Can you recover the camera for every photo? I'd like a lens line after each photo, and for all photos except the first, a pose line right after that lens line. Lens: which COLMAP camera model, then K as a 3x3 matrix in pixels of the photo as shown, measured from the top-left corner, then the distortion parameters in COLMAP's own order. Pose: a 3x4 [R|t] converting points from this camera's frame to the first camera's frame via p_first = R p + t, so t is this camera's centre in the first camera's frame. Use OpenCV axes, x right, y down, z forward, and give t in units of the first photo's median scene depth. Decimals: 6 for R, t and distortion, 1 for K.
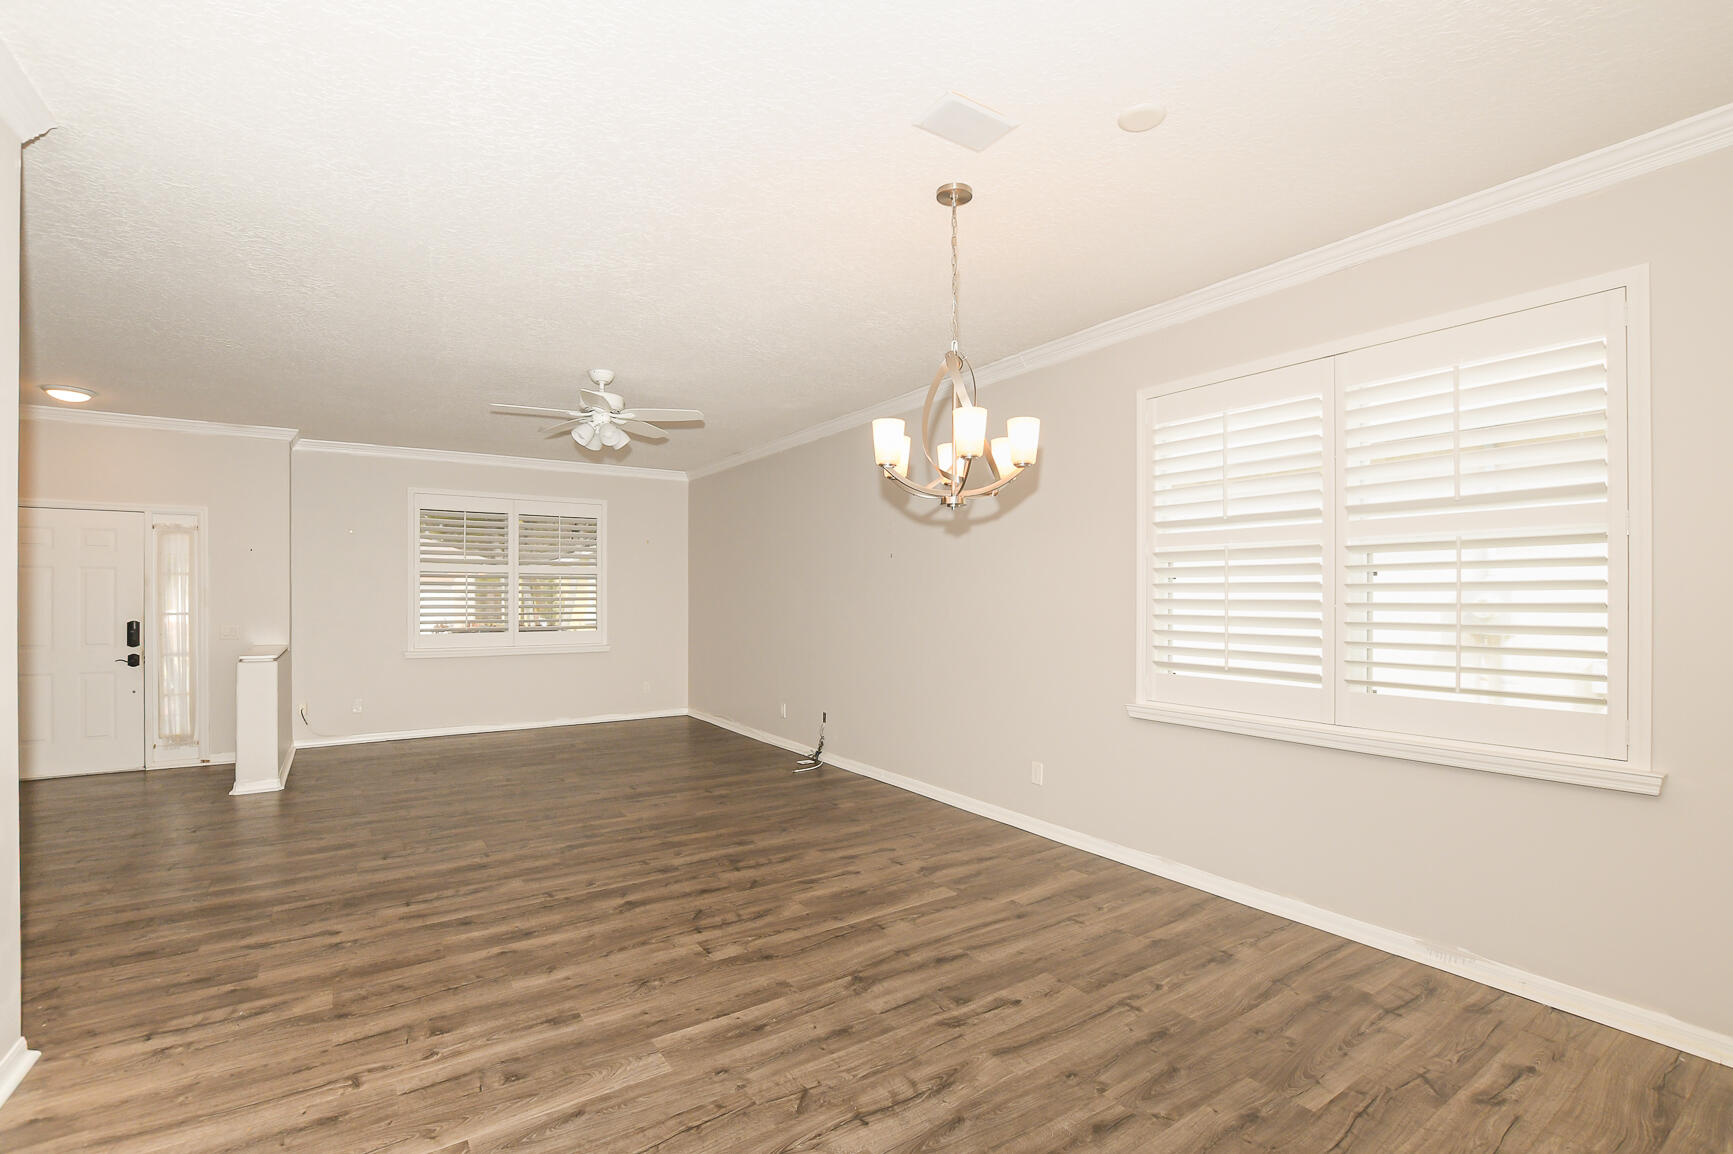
lens RADIAL K [[784.5, 0, 877.4], [0, 784.5, 587.6], [0, 0, 1]] dist [-0.028855, 0.001887]
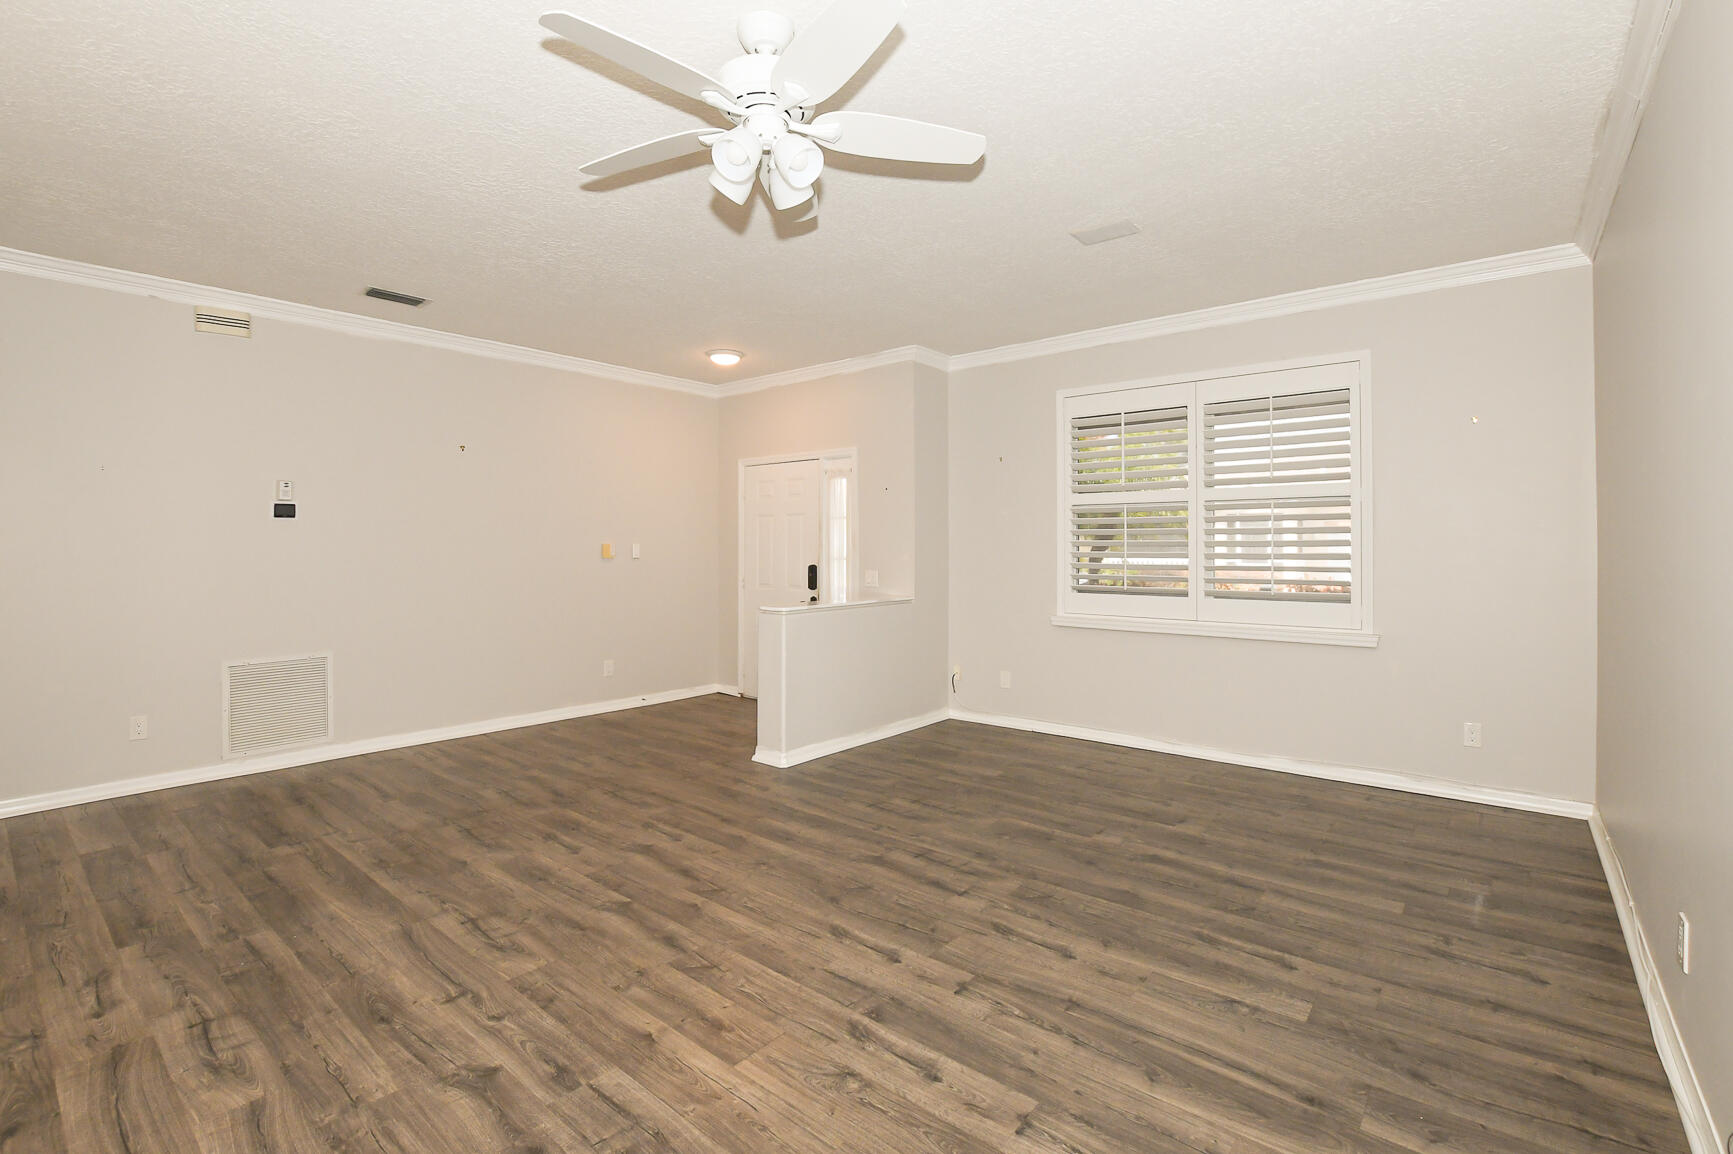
lens RADIAL K [[784.5, 0, 864.8], [0, 784.5, 553.0], [0, 0, 1]] dist [-0.028855, 0.001887]
pose [[0.269597, 0.007426, -0.962945, 0.120372], [0.008277, 0.999915, 0.010029, 0.030929], [0.962938, -0.010674, 0.269513, 1.366795]]
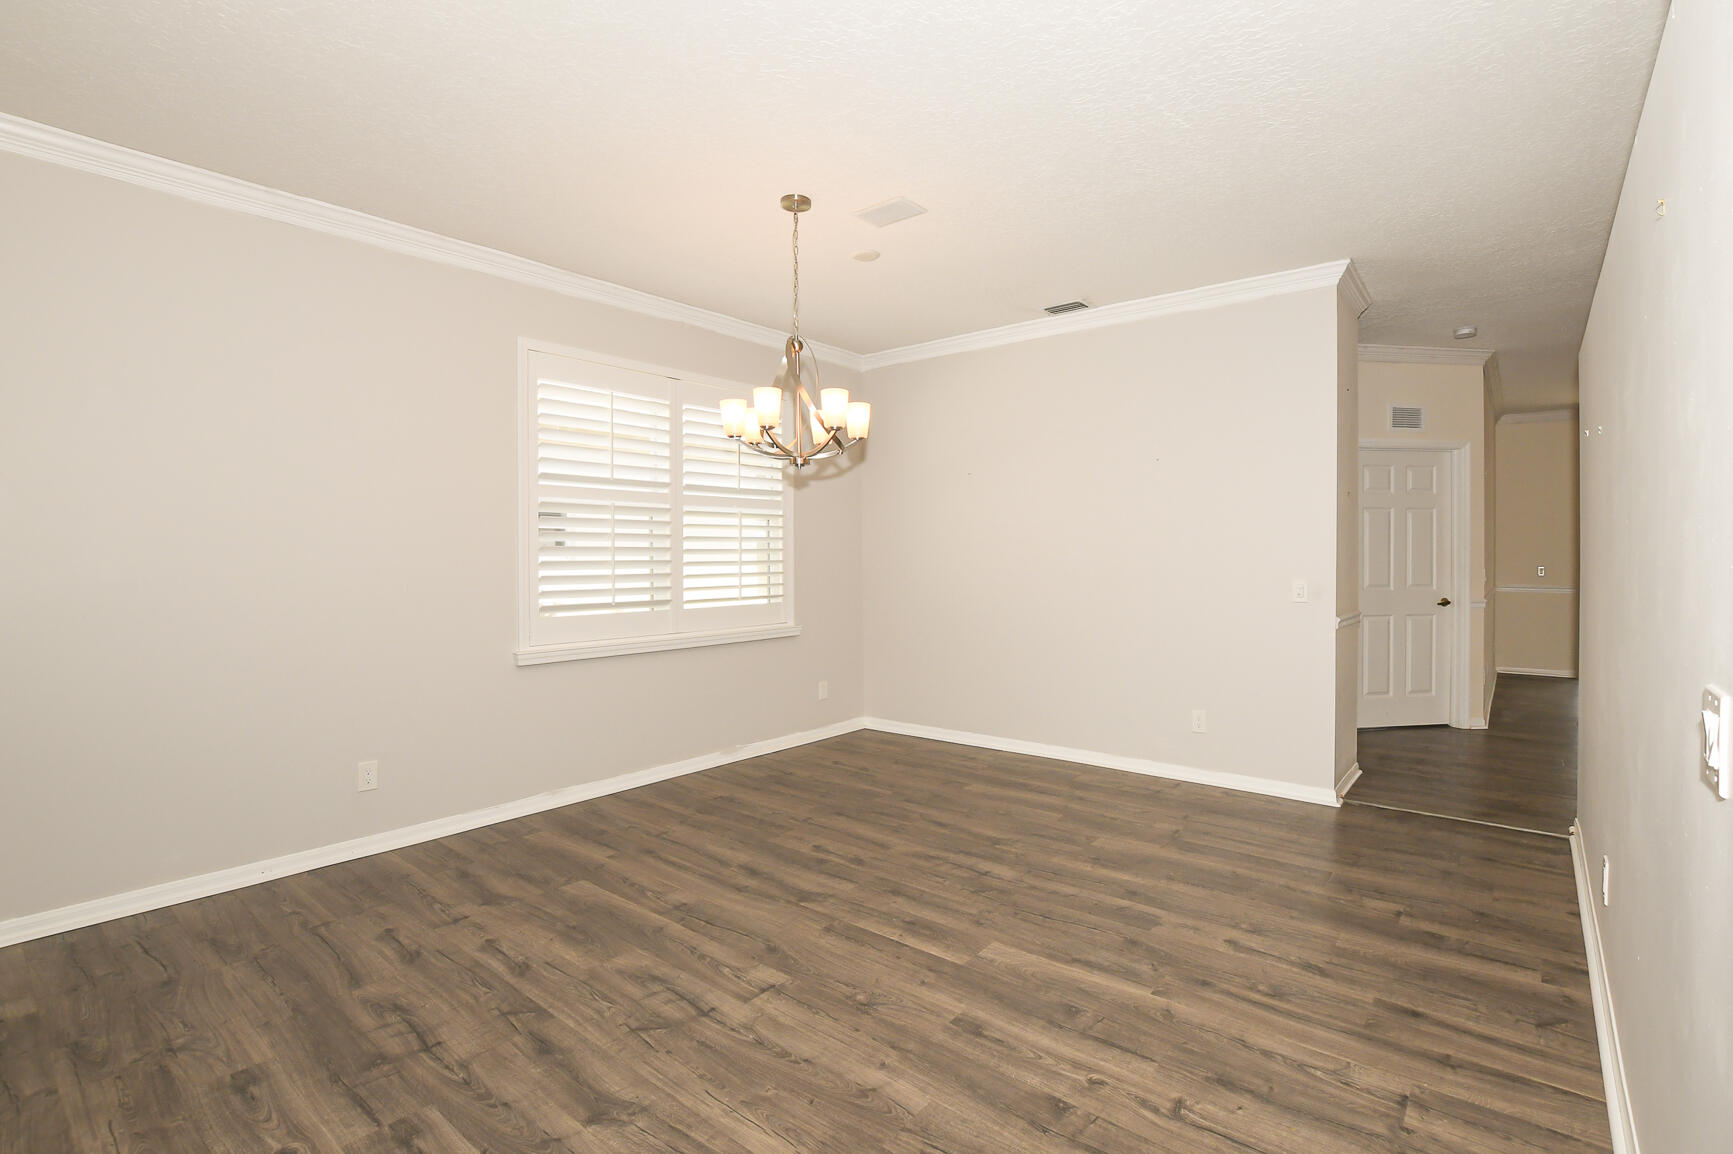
lens RADIAL K [[809.0, 0, 877.5], [0, 809.0, 557.8], [0, 0, 1]] dist [-0.016933, 0.000185]
pose [[-0.281329, -0.005022, 0.959598, -0.909203], [-0.009576, 0.999951, 0.002426, 0.025675], [-0.959564, -0.008507, -0.281363, 0.996938]]
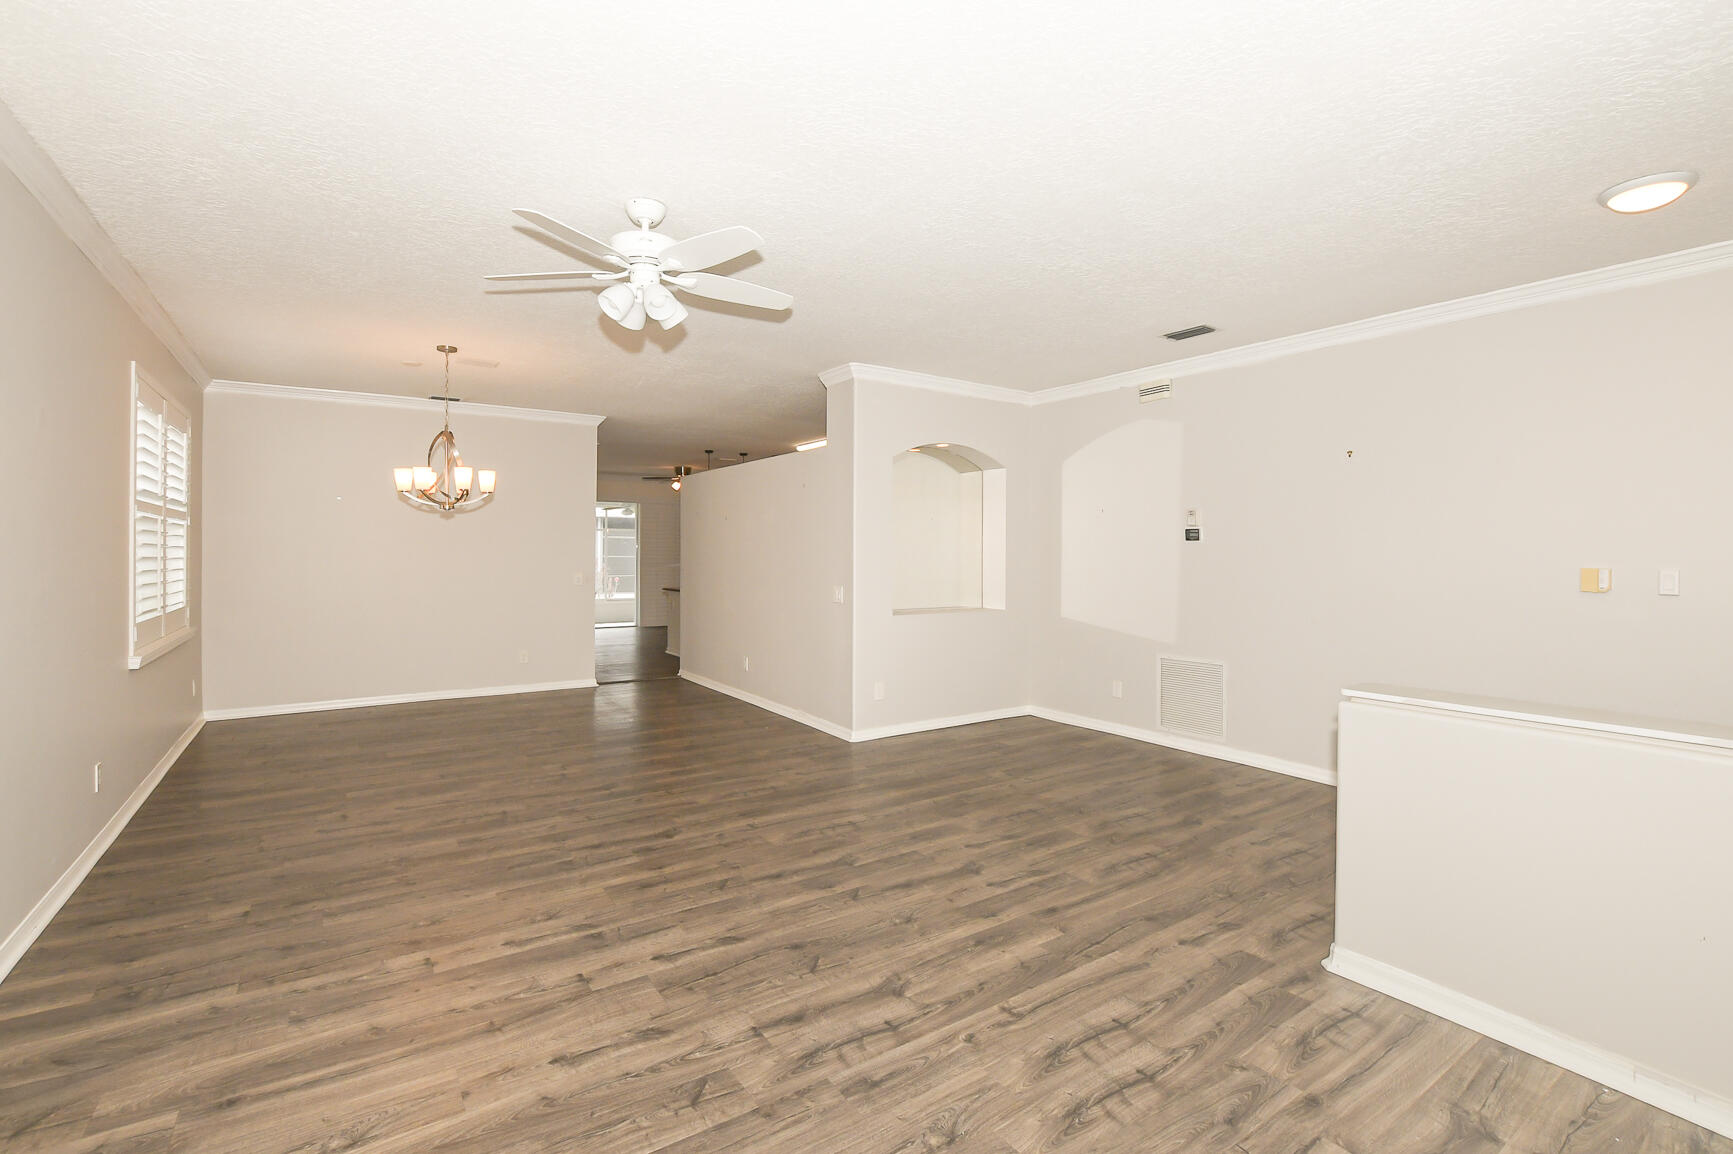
lens RADIAL K [[784.5, 0, 865.6], [0, 784.5, 565.1], [0, 0, 1]] dist [-0.028855, 0.001887]
pose [[-0.999938, -0.004555, 0.010184, -0.786242], [-0.004480, 0.999963, 0.007359, 0.015291], [-0.010218, 0.007313, -0.999921, 2.366458]]
